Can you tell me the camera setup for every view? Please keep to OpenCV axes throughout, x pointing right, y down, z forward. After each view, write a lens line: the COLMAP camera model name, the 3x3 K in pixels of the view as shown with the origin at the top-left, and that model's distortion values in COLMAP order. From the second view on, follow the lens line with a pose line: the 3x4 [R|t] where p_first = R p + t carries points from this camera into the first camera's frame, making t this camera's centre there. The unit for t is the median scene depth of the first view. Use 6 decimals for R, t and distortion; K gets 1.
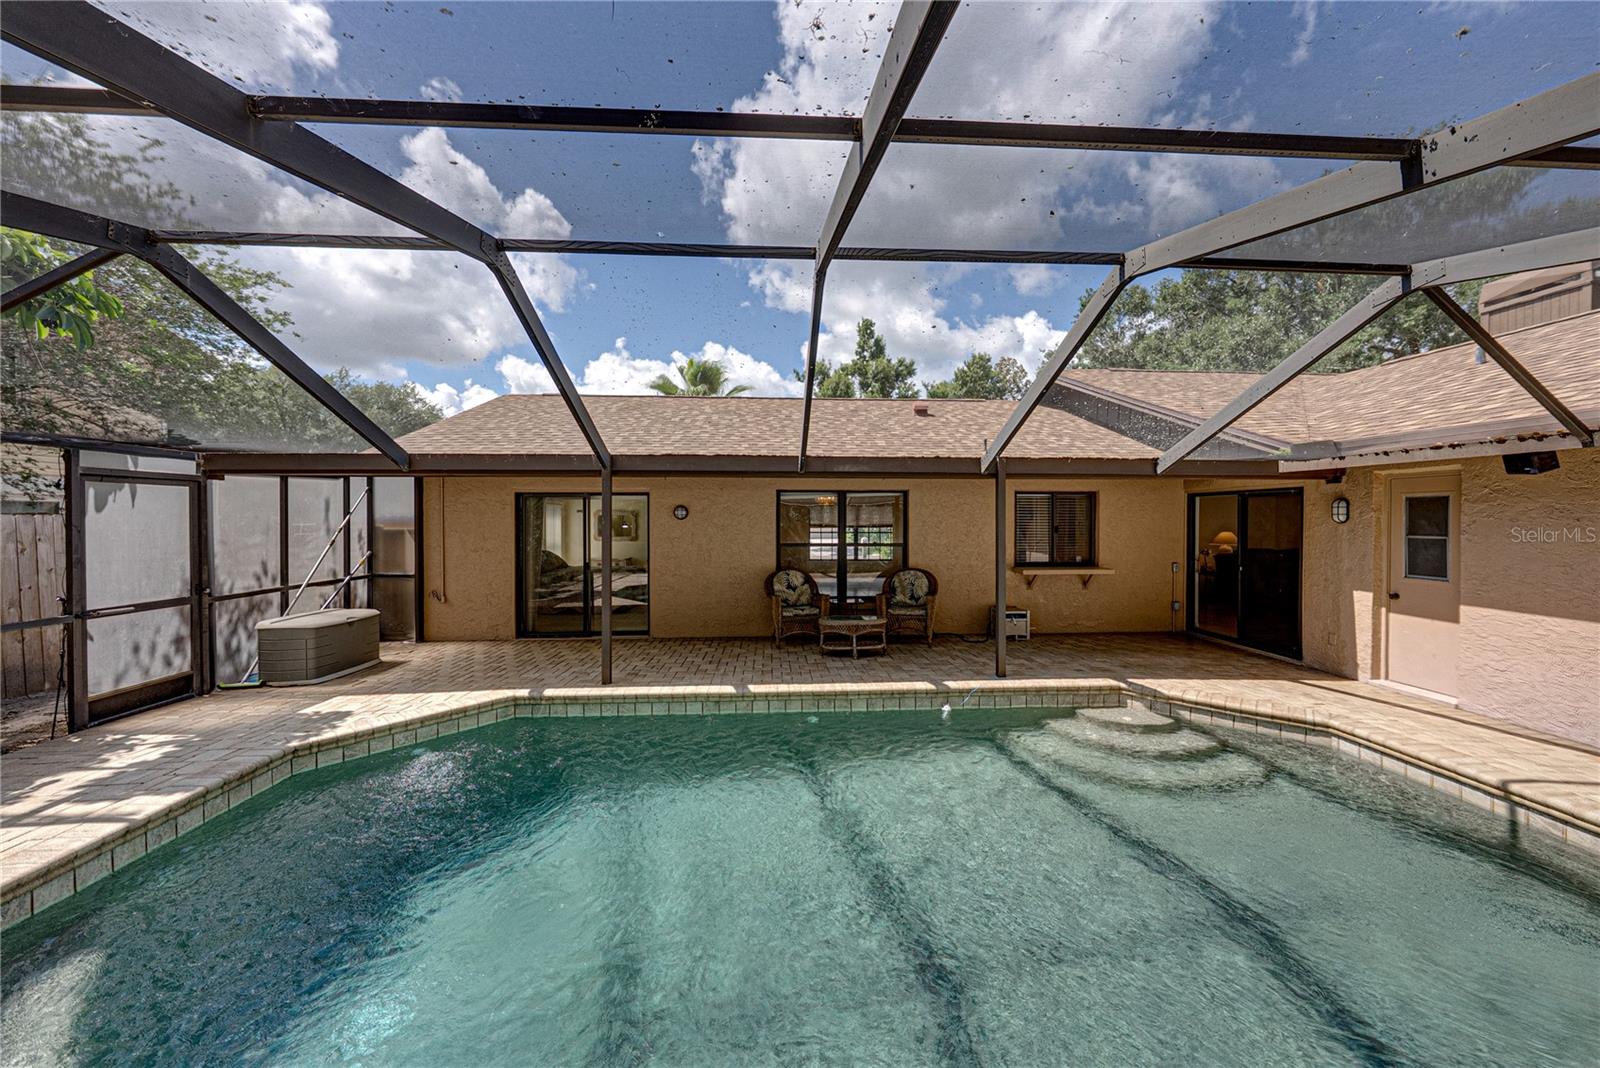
lens RADIAL K [[548.9, 0, 799.8], [0, 548.9, 526.5], [0, 0, 1]] dist [-0.001193, -0.000075]
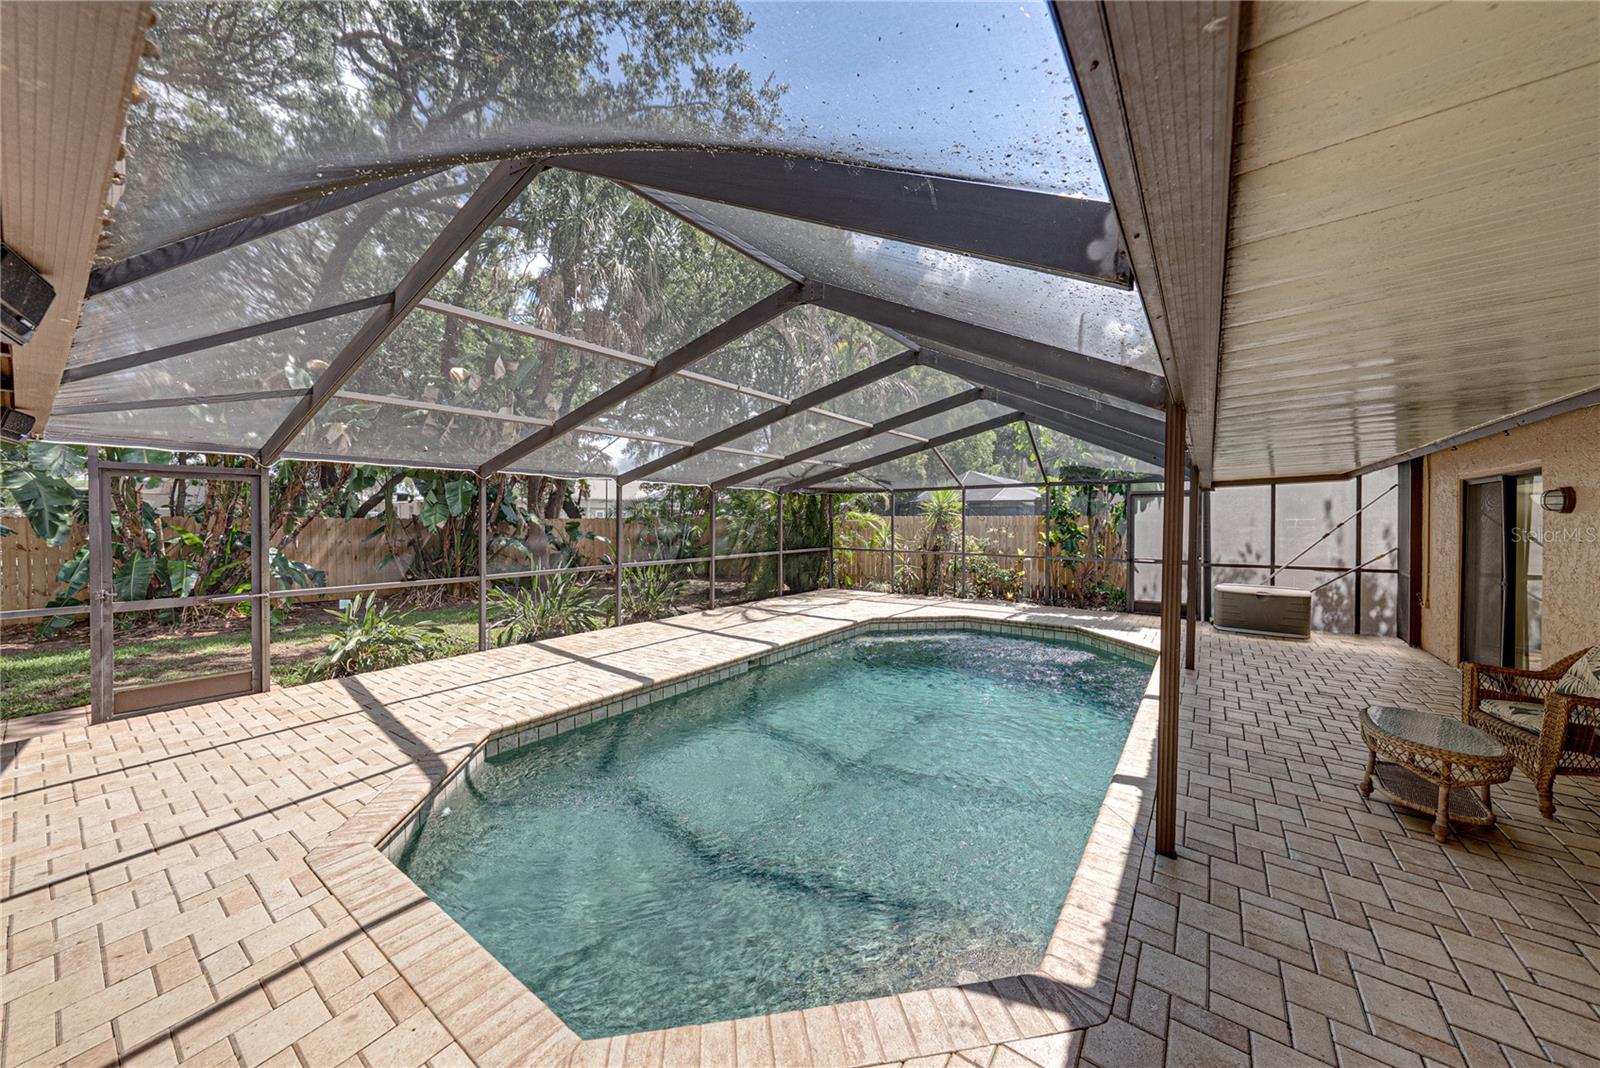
lens RADIAL K [[565.3, 0, 813.8], [0, 565.3, 521.8], [0, 0, 1]] dist [-0.000328, -0.000104]
pose [[-0.616608, 0.004705, -0.787256, 0.976125], [-0.010108, 0.999852, 0.013892, -0.006223], [0.787205, 0.016524, -0.616470, 1.125091]]
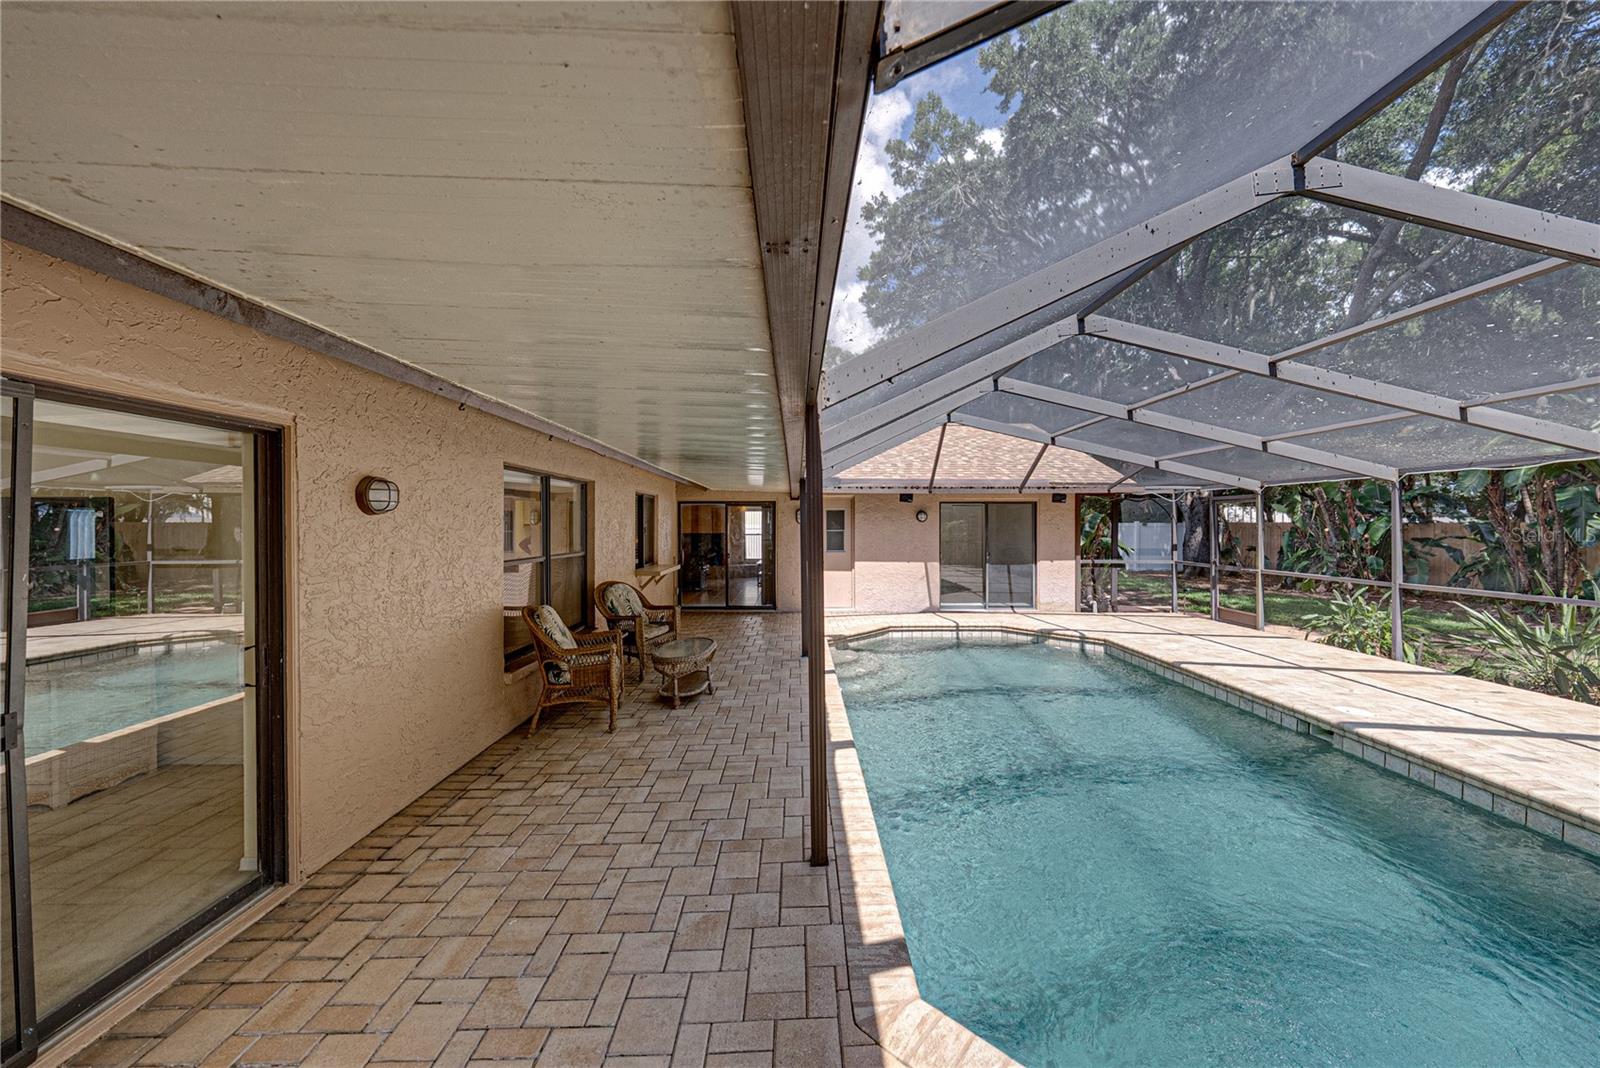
lens RADIAL K [[548.9, 0, 799.8], [0, 548.9, 526.5], [0, 0, 1]] dist [-0.001193, -0.000075]
pose [[0.055106, -0.003131, 0.998476, -0.837768], [0.013887, 0.999901, 0.002369, -0.002200], [-0.998384, 0.013735, 0.055144, 1.007345]]
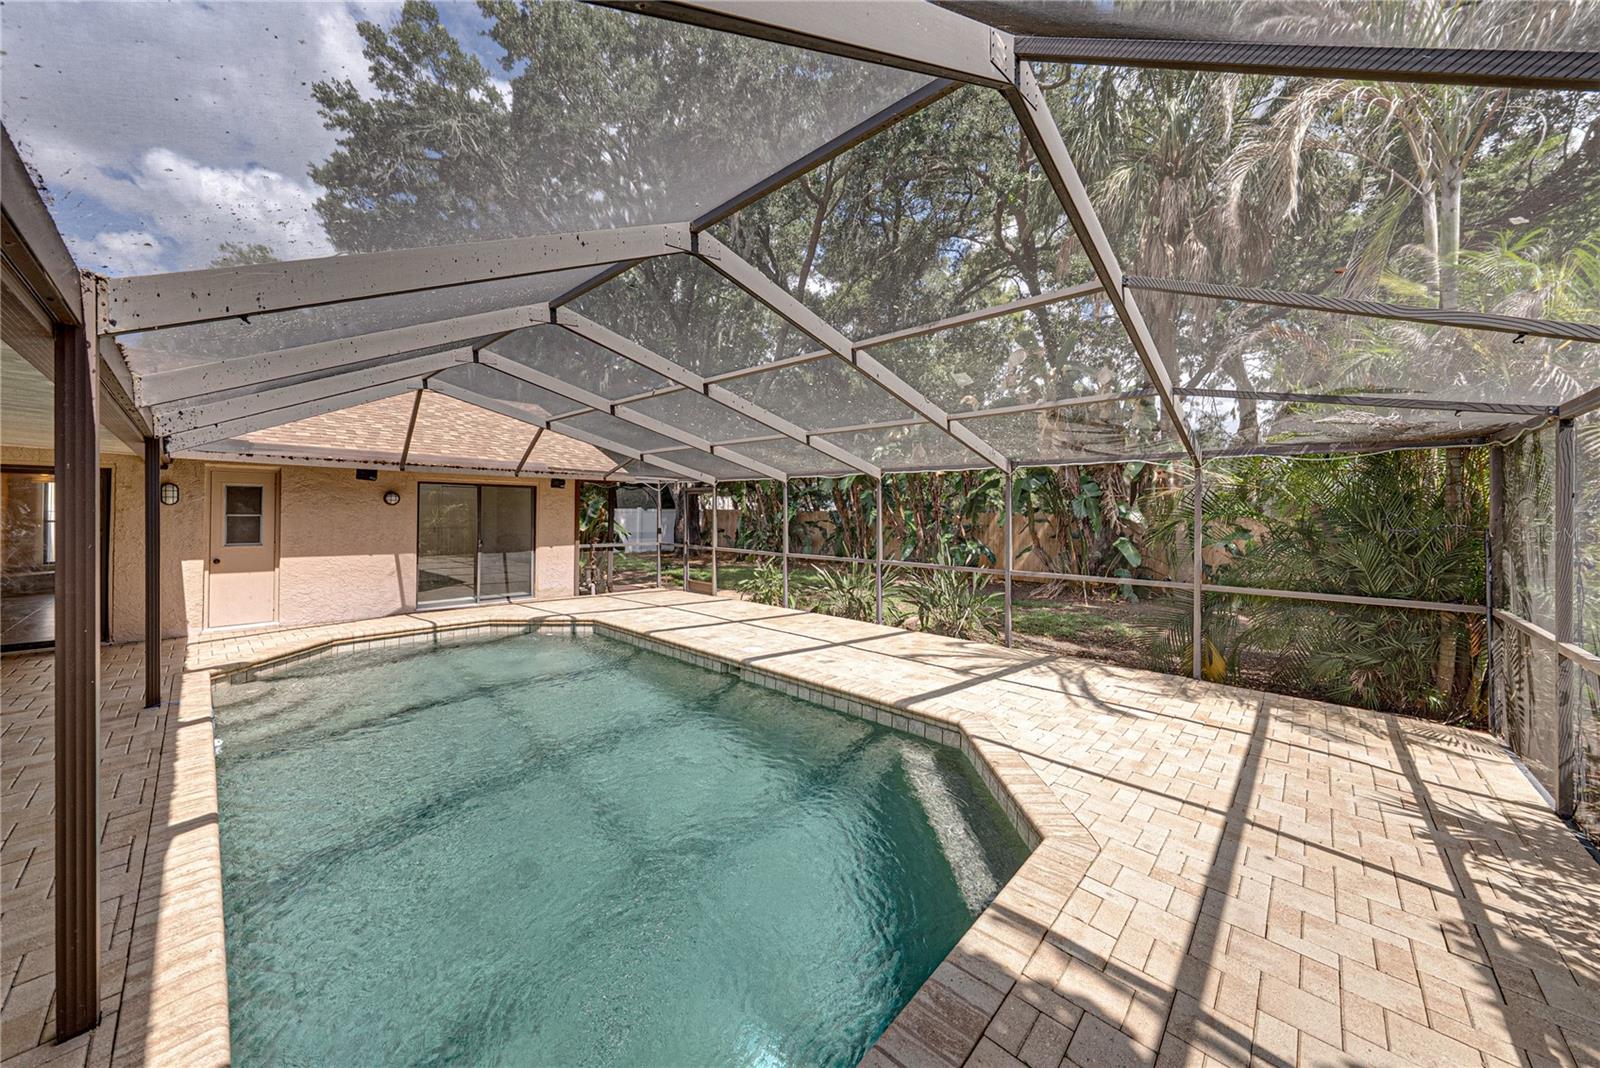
lens RADIAL K [[559.9, 0, 805.7], [0, 559.9, 508.3], [0, 0, 1]] dist [-0.010940, 0.002350]
pose [[-0.694541, -0.002779, 0.719447, -0.870822], [-0.000280, 0.999994, 0.003593, -0.004588], [-0.719453, 0.002294, -0.694538, 0.940476]]
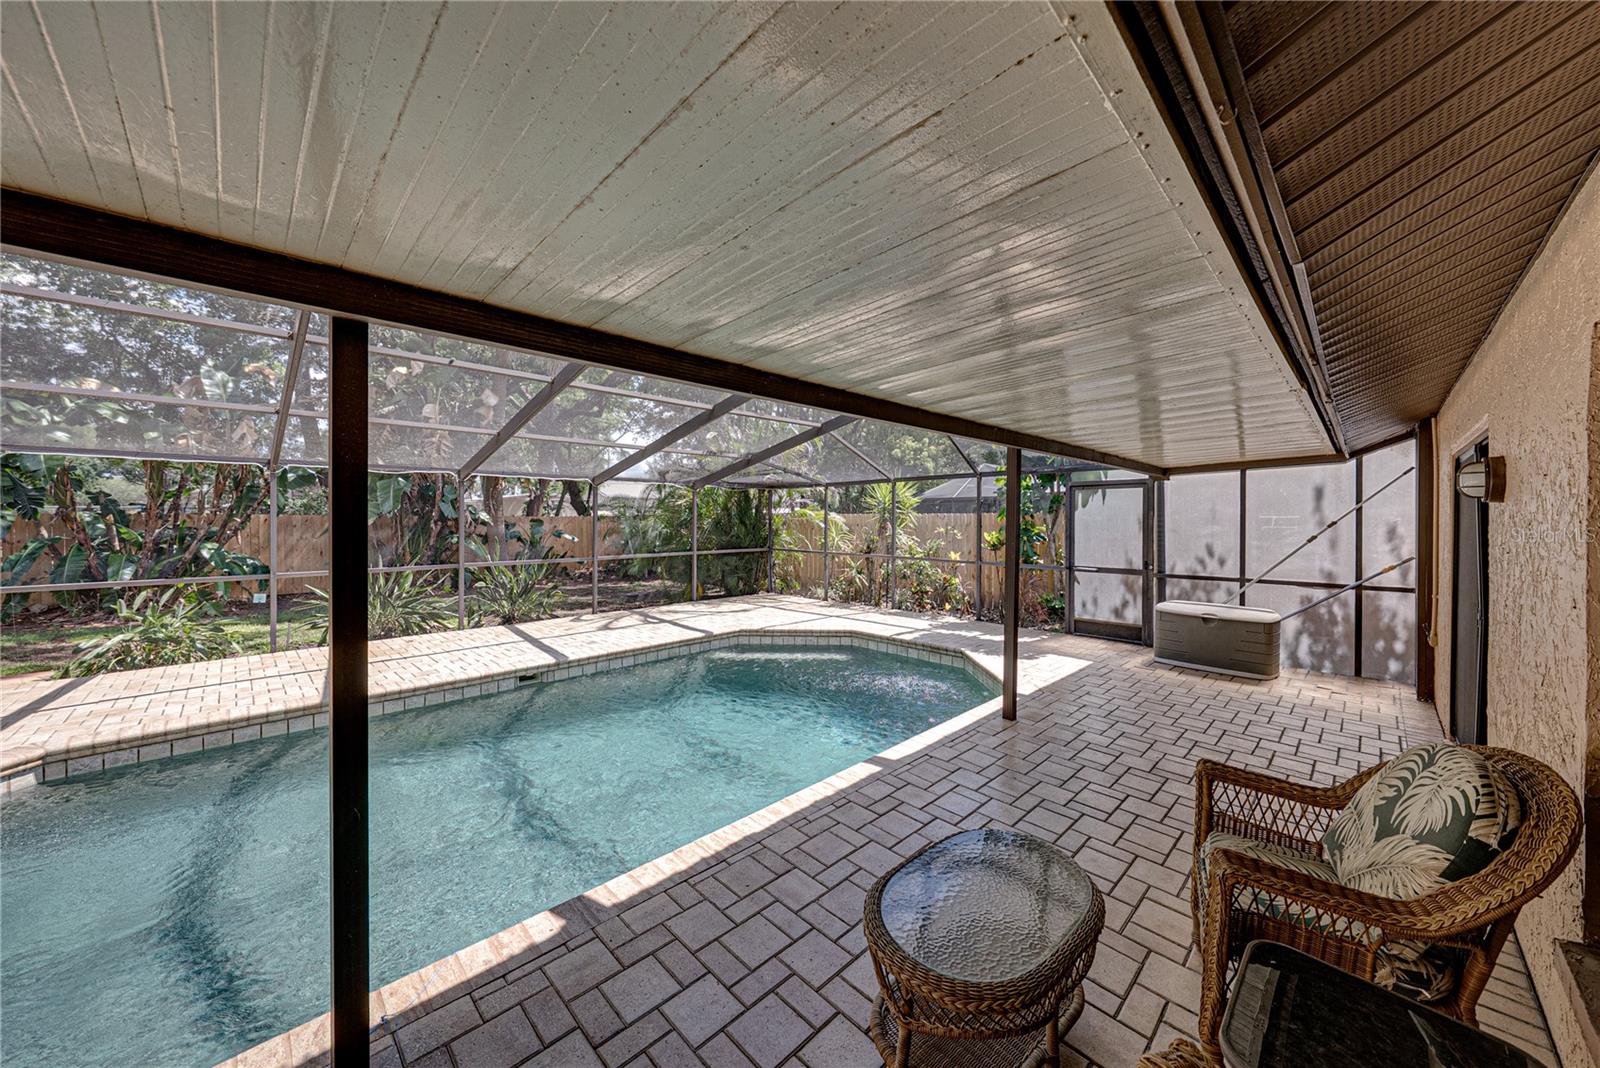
lens RADIAL K [[572.0, 0, 805.3], [0, 572.0, 530.3], [0, 0, 1]] dist [0.000432, 0.000047]
pose [[-0.744072, 0.013139, -0.667971, 0.408350], [-0.009424, 0.999501, 0.030158, -0.001464], [0.668033, 0.028735, -0.743576, 1.432217]]
